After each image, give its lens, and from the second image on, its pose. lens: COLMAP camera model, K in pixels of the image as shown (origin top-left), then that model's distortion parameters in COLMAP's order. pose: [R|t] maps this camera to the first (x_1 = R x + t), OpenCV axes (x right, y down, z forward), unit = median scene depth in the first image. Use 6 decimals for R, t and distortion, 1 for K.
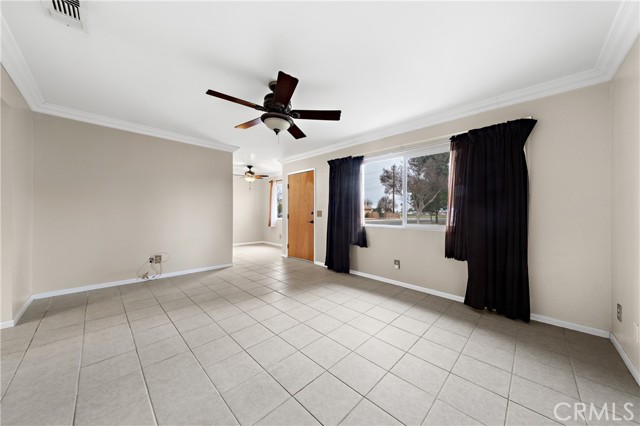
lens RADIAL K [[219.7, 0, 318.6], [0, 219.7, 217.7], [0, 0, 1]] dist [0.022253, -0.000098]
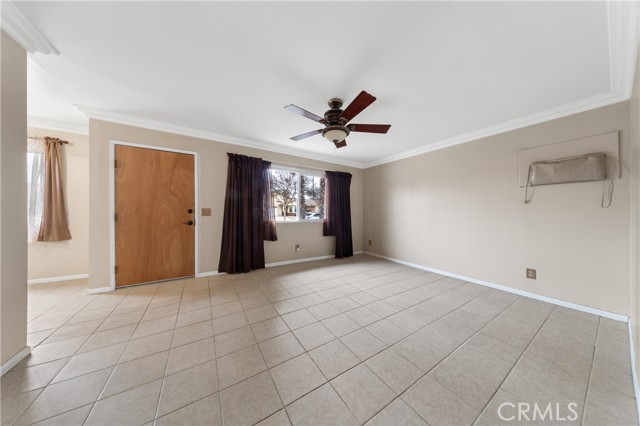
lens RADIAL K [[193.9, 0, 317.7], [0, 193.9, 210.1], [0, 0, 1]] dist [0.009215, -0.000014]
pose [[0.210180, 0.003016, 0.977658, -0.792851], [0.017498, 0.999823, -0.006846, -0.017373], [-0.977506, 0.018546, 0.210091, 0.586108]]
